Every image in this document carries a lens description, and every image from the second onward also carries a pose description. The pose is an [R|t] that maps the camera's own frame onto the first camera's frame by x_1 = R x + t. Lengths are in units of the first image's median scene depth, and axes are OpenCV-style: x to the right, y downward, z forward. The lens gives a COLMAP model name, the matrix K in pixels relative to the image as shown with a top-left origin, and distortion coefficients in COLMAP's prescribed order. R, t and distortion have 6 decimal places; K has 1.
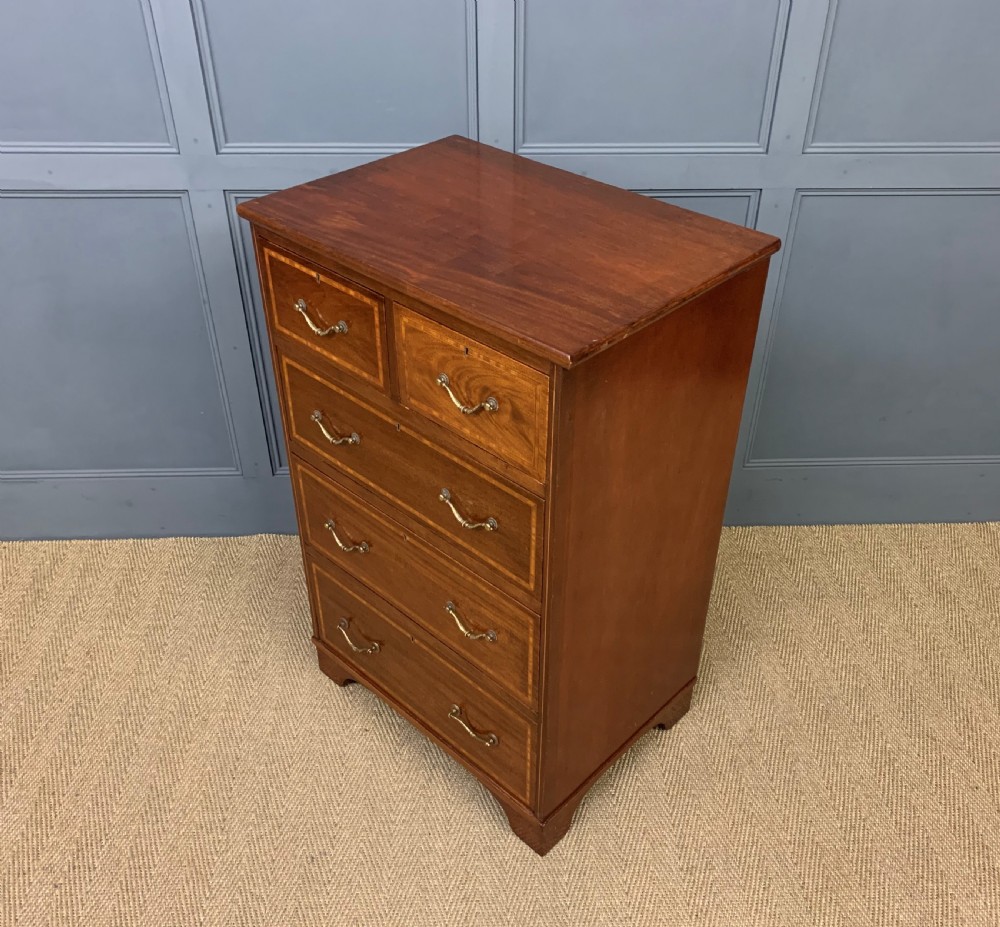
lens RADIAL K [[990.8, 0, 527.3], [0, 990.8, 468.6], [0, 0, 1]] dist [0.095778, -0.106461]
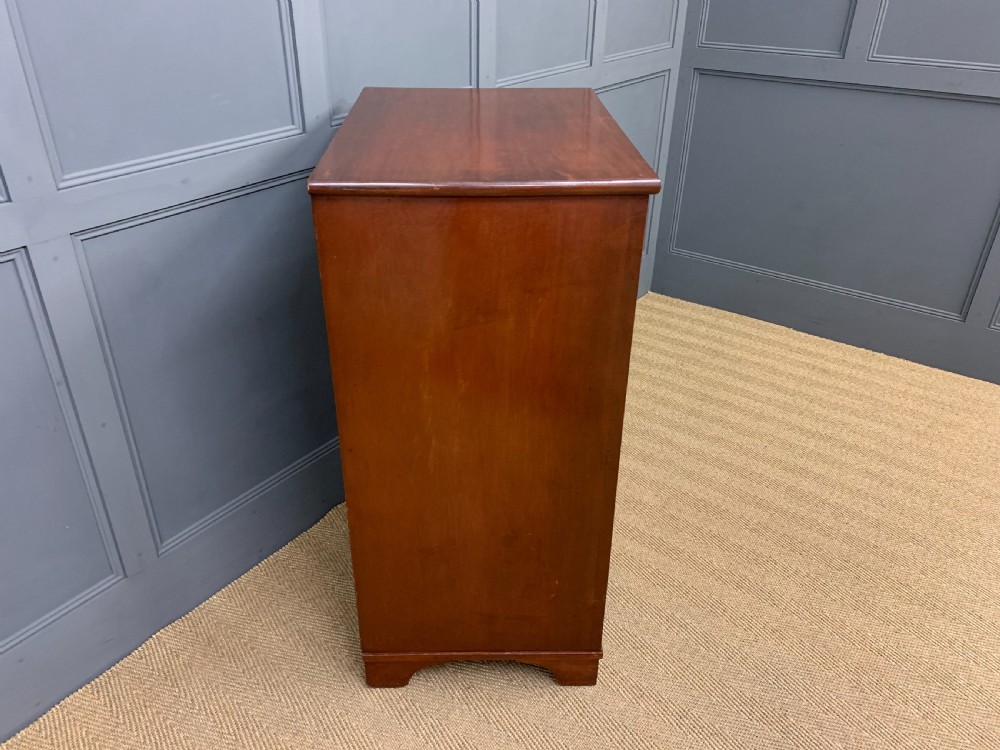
lens RADIAL K [[769.8, 0, 491.7], [0, 769.8, 368.6], [0, 0, 1]] dist [0.035778, 0.003061]
pose [[0.640108, -0.393029, 0.660144, -0.556698], [0.455533, 0.886071, 0.085831, -0.079353], [-0.618669, 0.245776, 0.746219, 0.347302]]
